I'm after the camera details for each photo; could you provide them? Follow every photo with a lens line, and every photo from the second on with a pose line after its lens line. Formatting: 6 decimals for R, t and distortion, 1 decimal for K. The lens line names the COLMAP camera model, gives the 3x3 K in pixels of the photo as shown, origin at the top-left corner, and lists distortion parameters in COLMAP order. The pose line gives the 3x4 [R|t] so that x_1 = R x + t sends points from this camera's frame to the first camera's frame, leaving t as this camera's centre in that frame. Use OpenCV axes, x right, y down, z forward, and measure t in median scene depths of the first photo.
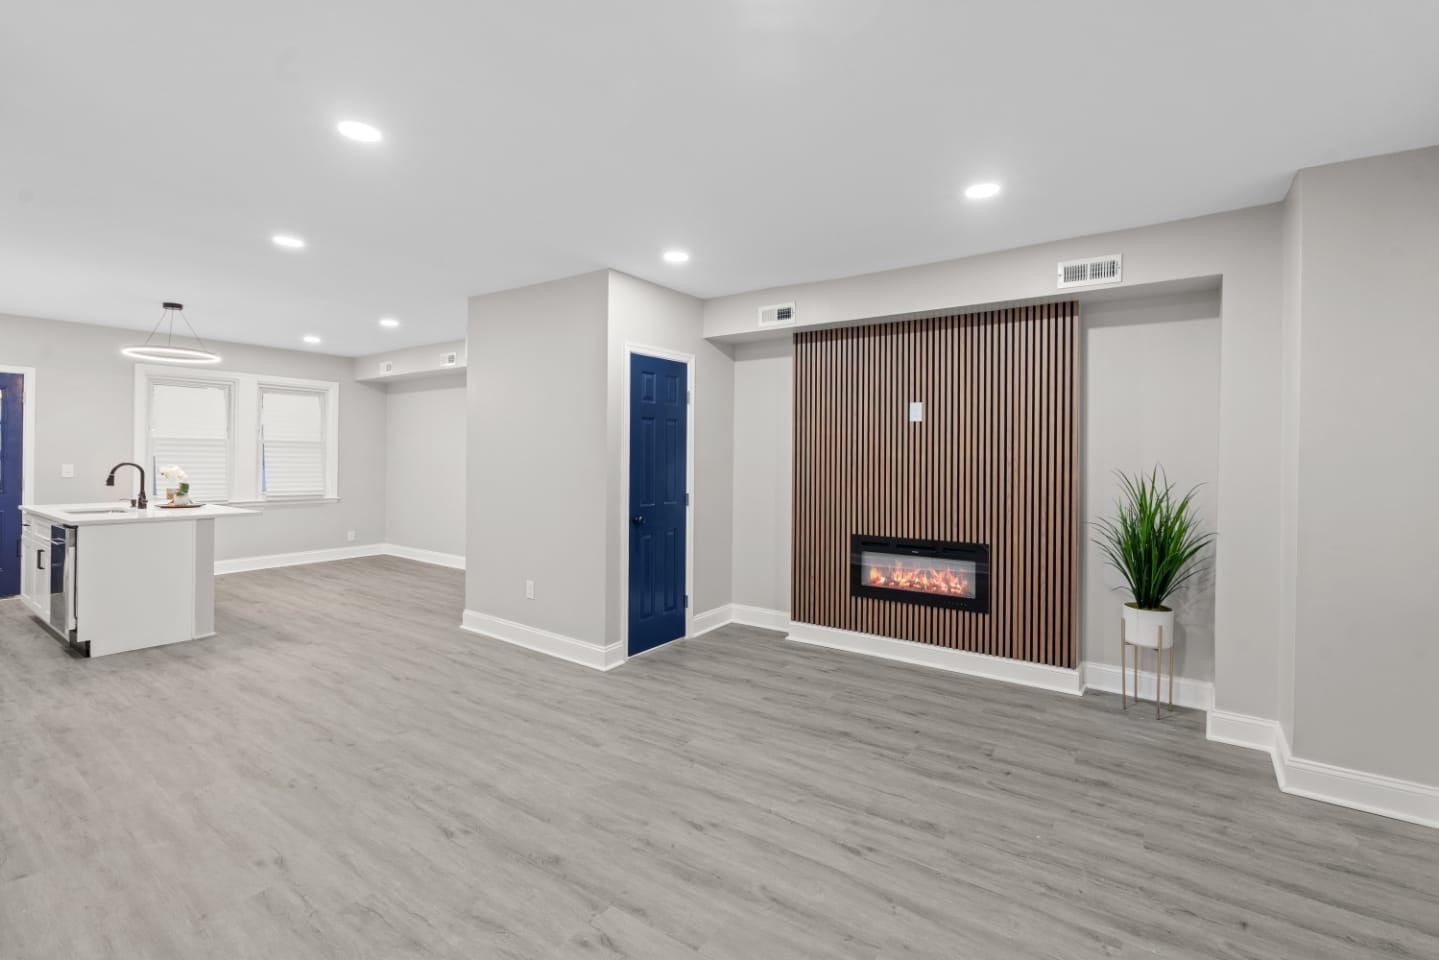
lens RADIAL K [[647.9, 0, 725.2], [0, 647.9, 453.9], [0, 0, 1]] dist [-0.008793, 0.003258]
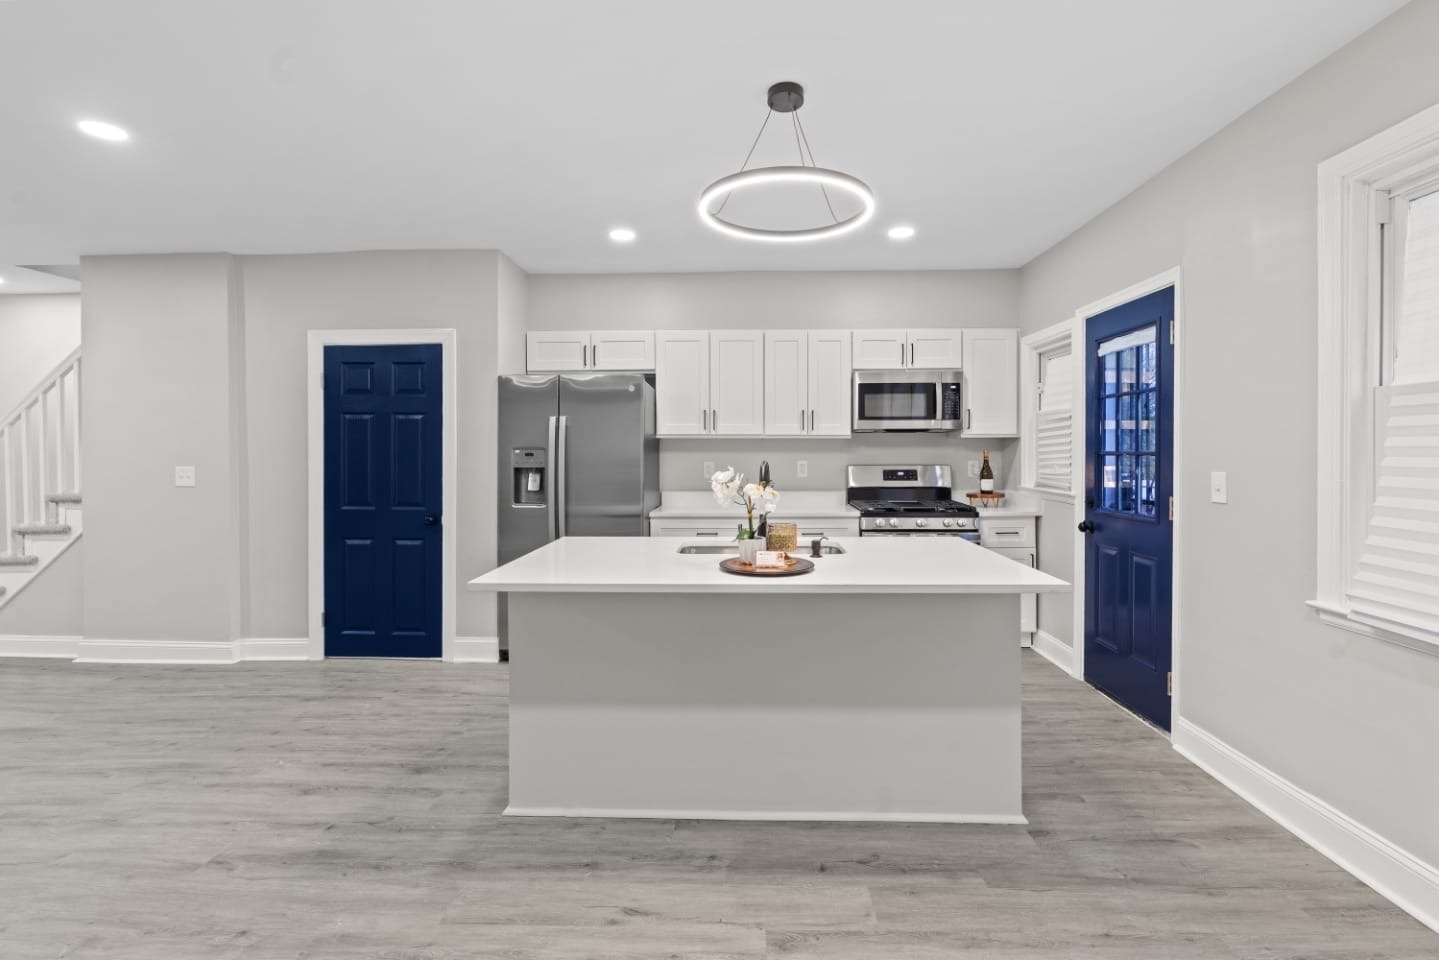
lens RADIAL K [[647.9, 0, 721.6], [0, 647.9, 469.1], [0, 0, 1]] dist [-0.008793, 0.003258]
pose [[-0.834989, -0.000720, -0.550267, -0.775341], [-0.007271, 0.999926, 0.009724, 0.019266], [0.550219, 0.012120, -0.834932, 1.754568]]
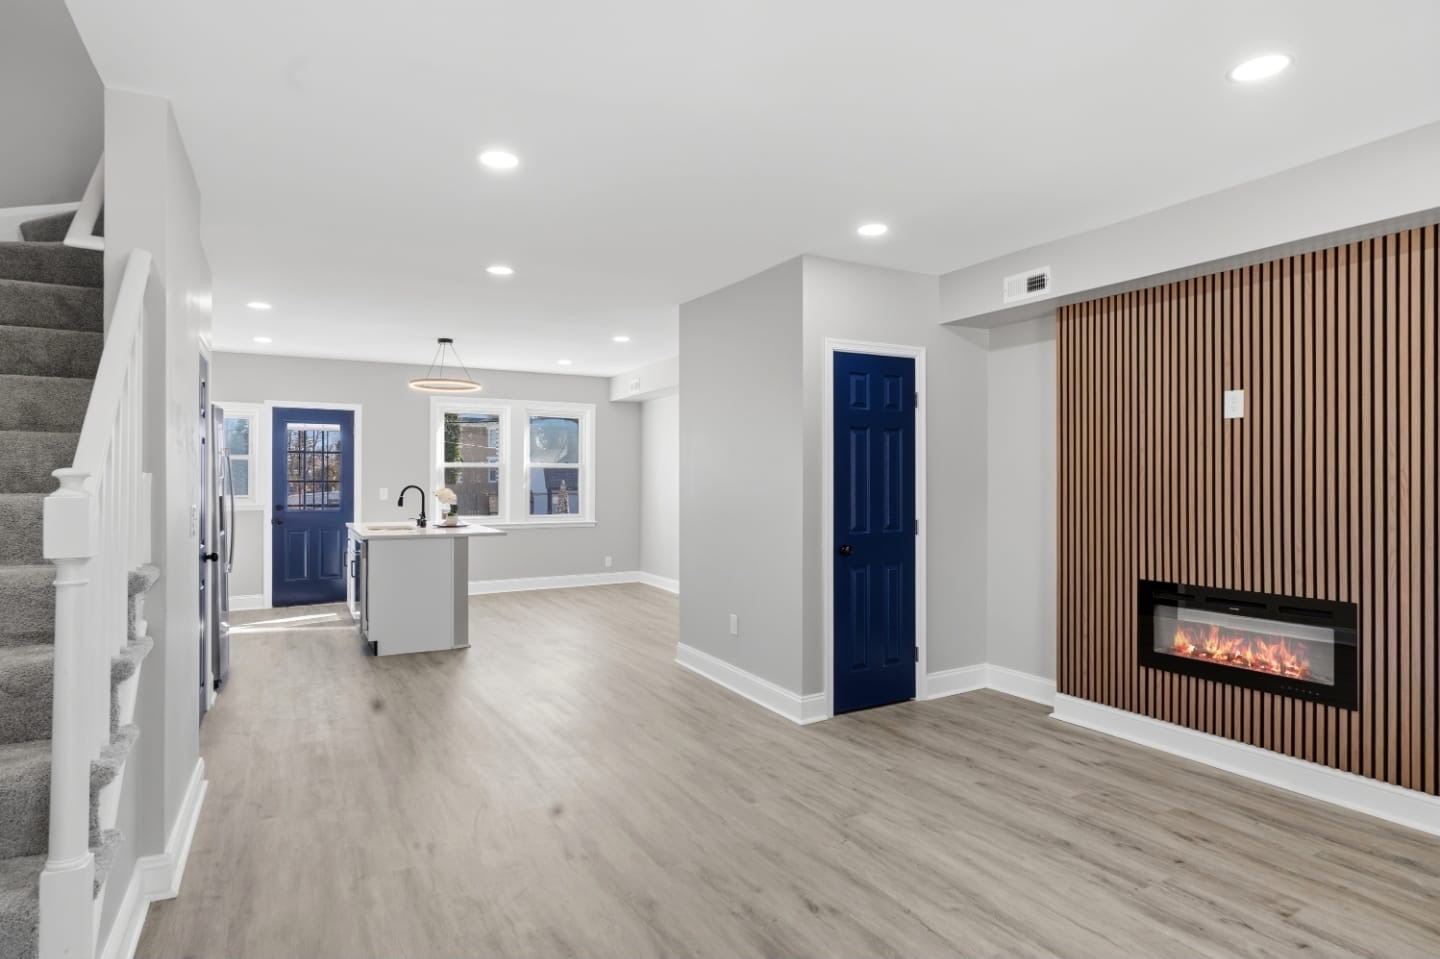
lens RADIAL K [[792.4, 0, 720.3], [0, 792.4, 476.8], [0, 0, 1]] dist [-0.003827, 0.001237]
pose [[0.897217, -0.009919, -0.441478, 0.178584], [0.009121, 0.999951, -0.003930, 0.010240], [0.441495, -0.000501, 0.897263, 0.011431]]
